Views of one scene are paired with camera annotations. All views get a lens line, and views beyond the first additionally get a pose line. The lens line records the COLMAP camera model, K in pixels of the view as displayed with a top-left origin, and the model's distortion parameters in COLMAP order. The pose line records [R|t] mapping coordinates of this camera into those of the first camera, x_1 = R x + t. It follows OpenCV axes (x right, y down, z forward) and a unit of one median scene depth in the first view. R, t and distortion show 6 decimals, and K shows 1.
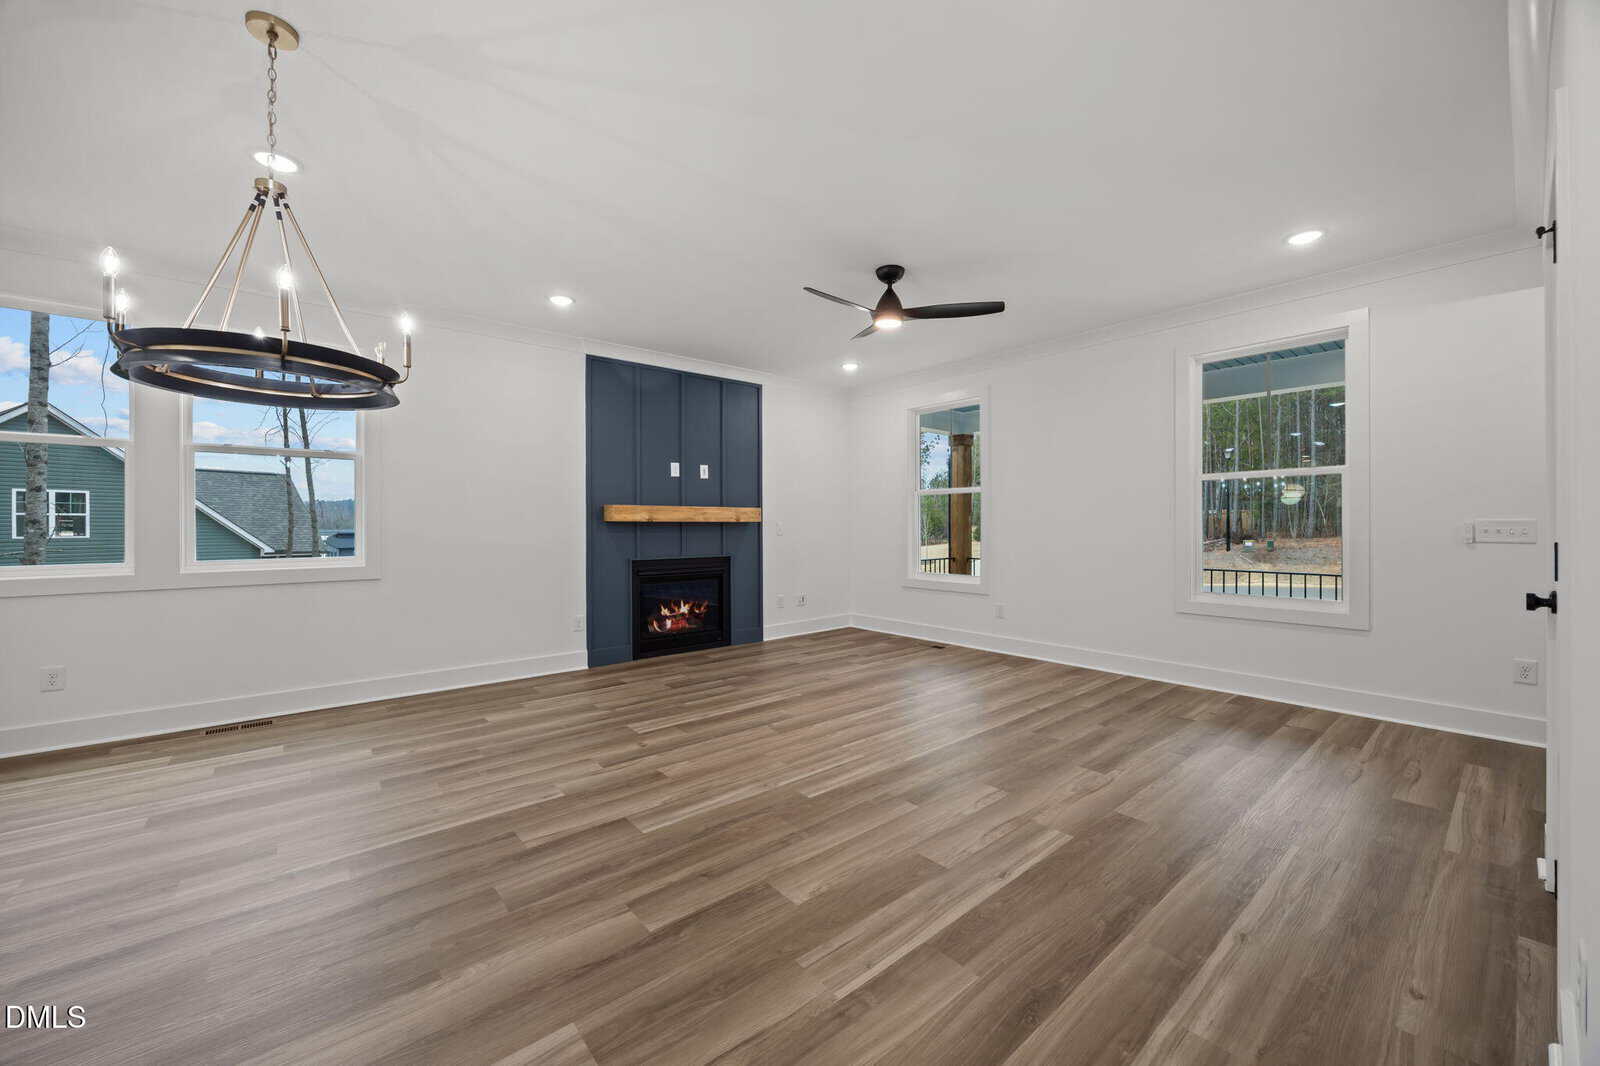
lens RADIAL K [[612.1, 0, 803.6], [0, 612.1, 537.9], [0, 0, 1]] dist [-0.000218, -0.000558]
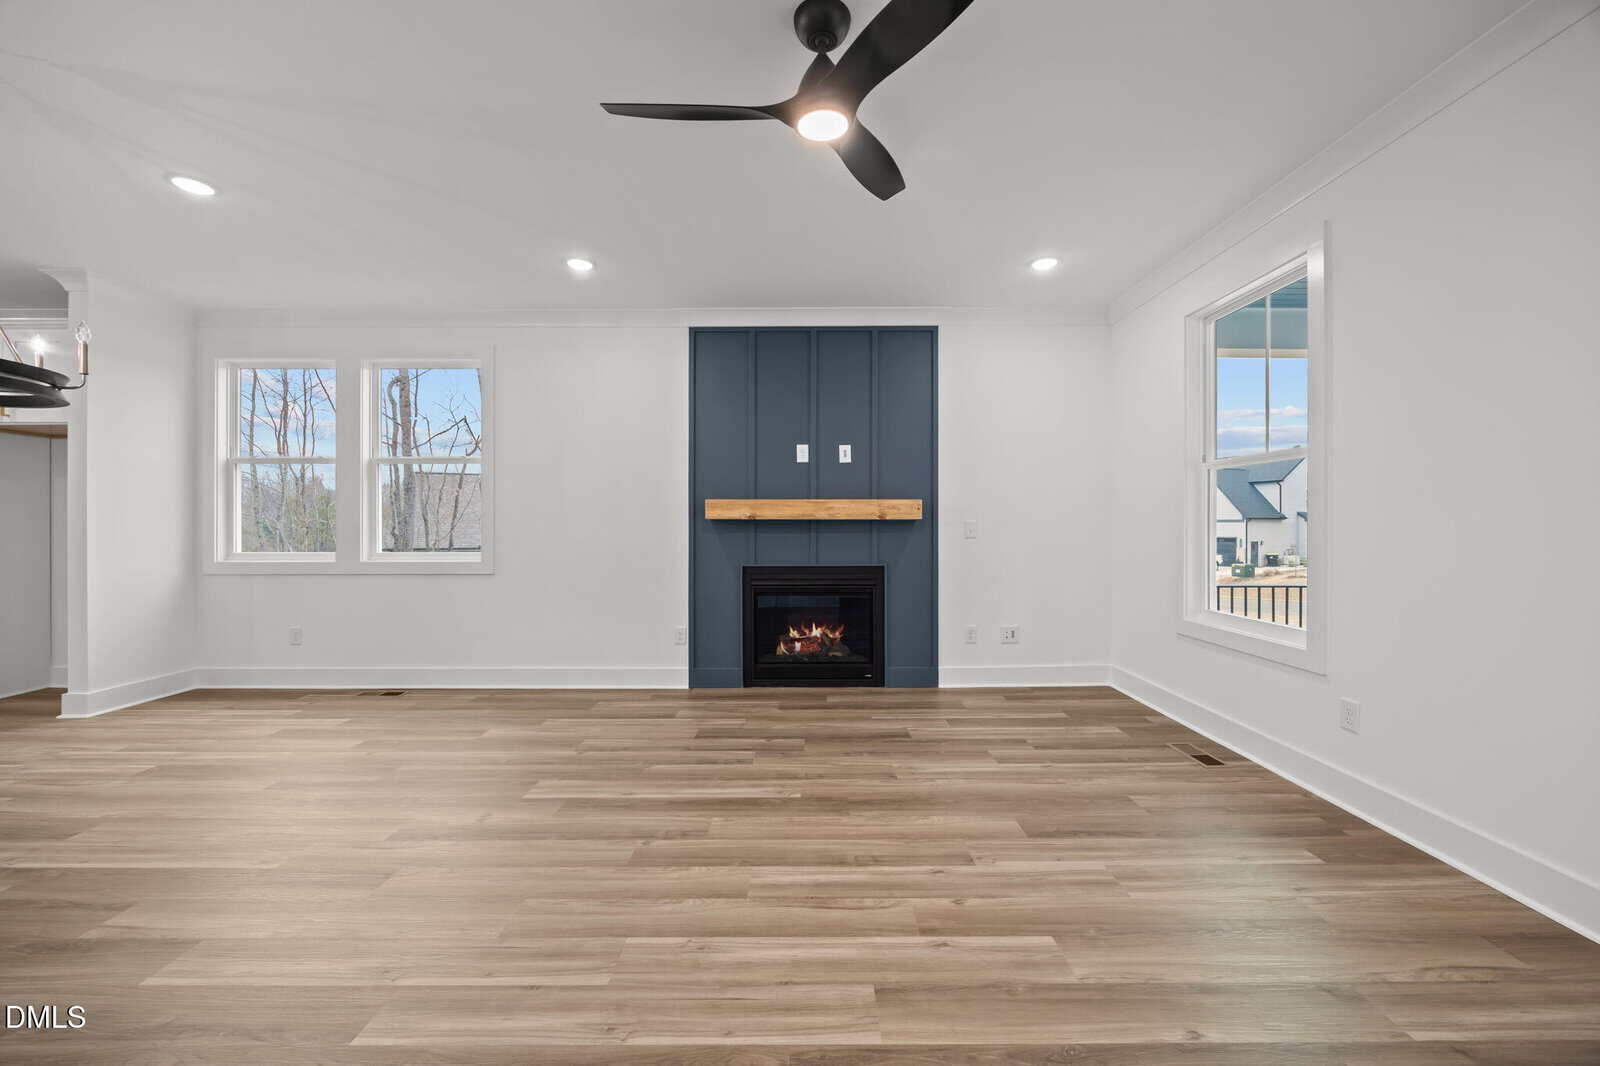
lens RADIAL K [[612.1, 0, 807.2], [0, 612.1, 535.2], [0, 0, 1]] dist [-0.000218, -0.000558]
pose [[0.766817, 0.014244, -0.641708, 0.307094], [-0.015587, 0.999872, 0.003569, -0.009226], [0.641677, 0.007266, 0.766941, 0.406614]]
